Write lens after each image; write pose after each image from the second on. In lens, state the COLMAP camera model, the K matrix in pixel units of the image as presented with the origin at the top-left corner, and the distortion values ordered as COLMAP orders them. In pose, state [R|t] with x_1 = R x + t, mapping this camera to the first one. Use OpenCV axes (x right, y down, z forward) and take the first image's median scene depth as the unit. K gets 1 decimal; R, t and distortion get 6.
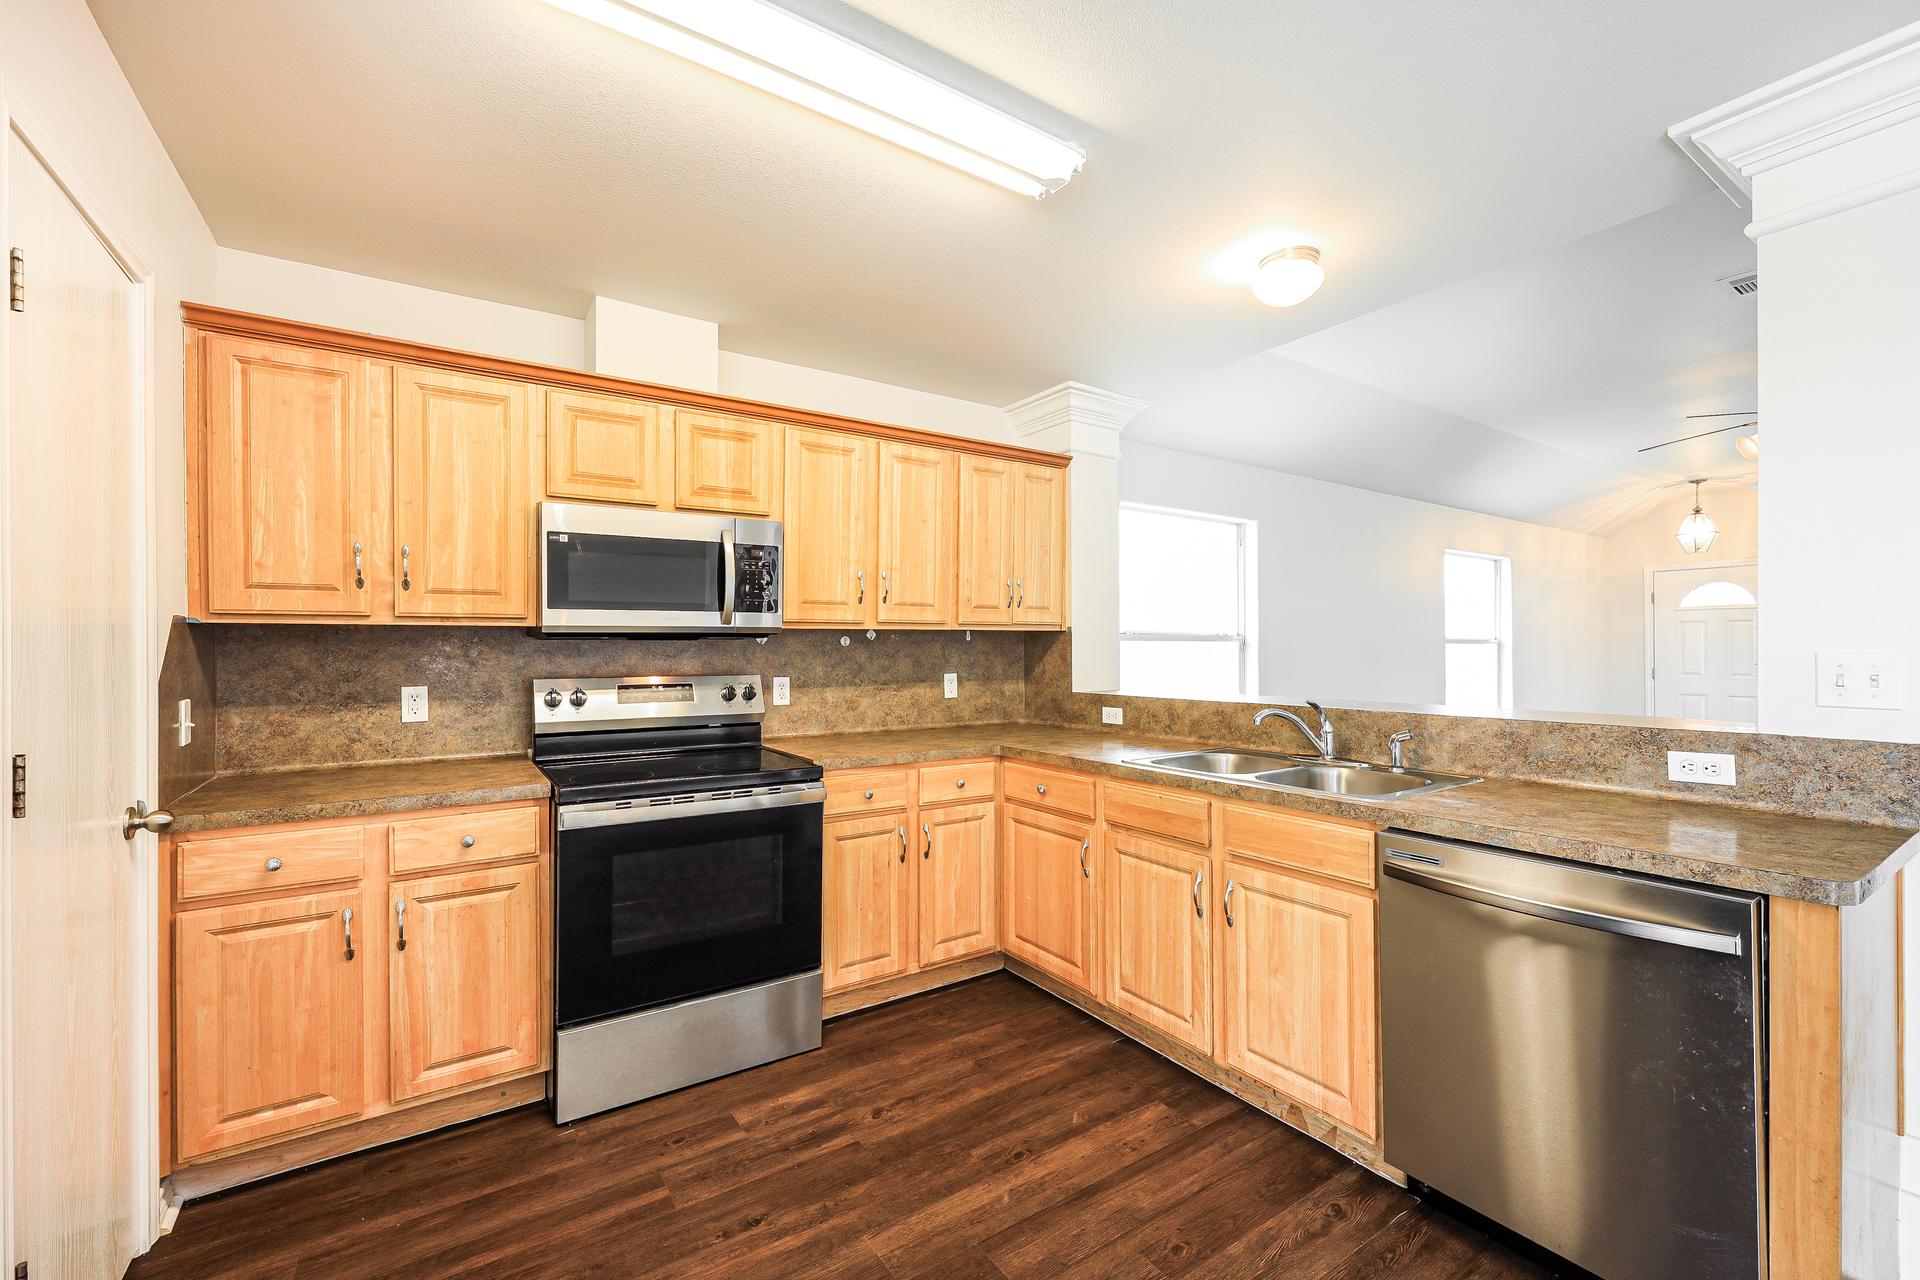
lens RADIAL K [[784.7, 0, 950.6], [0, 784.7, 632.9], [0, 0, 1]] dist [-0.001382, -0.000093]
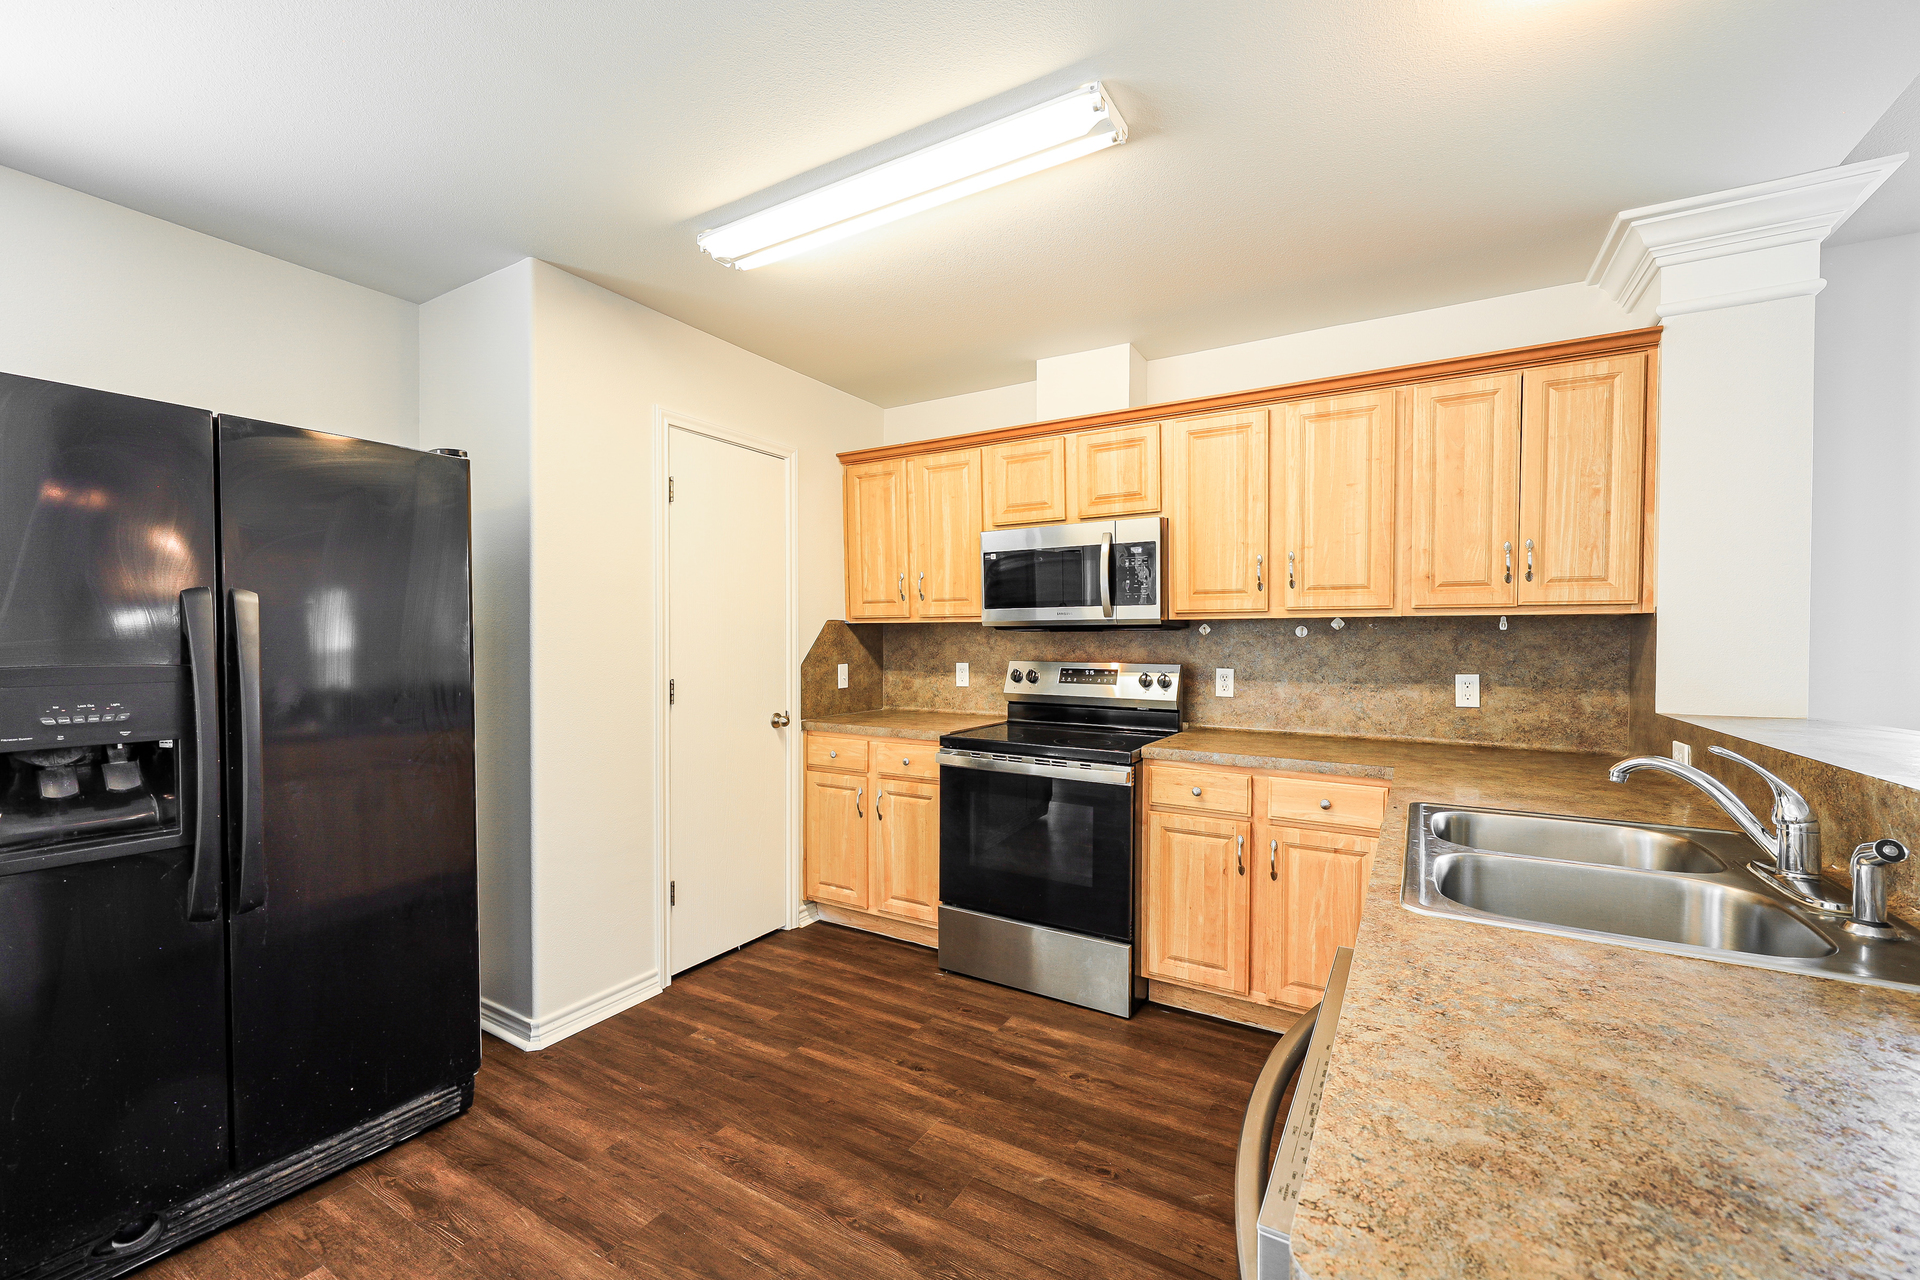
lens RADIAL K [[784.7, 0, 942.7], [0, 784.7, 639.8], [0, 0, 1]] dist [-0.001382, -0.000093]
pose [[0.424416, 0.005757, -0.905449, 0.650270], [0.012877, 0.999840, 0.012394, 0.004514], [0.905376, -0.016920, 0.424274, 0.323973]]
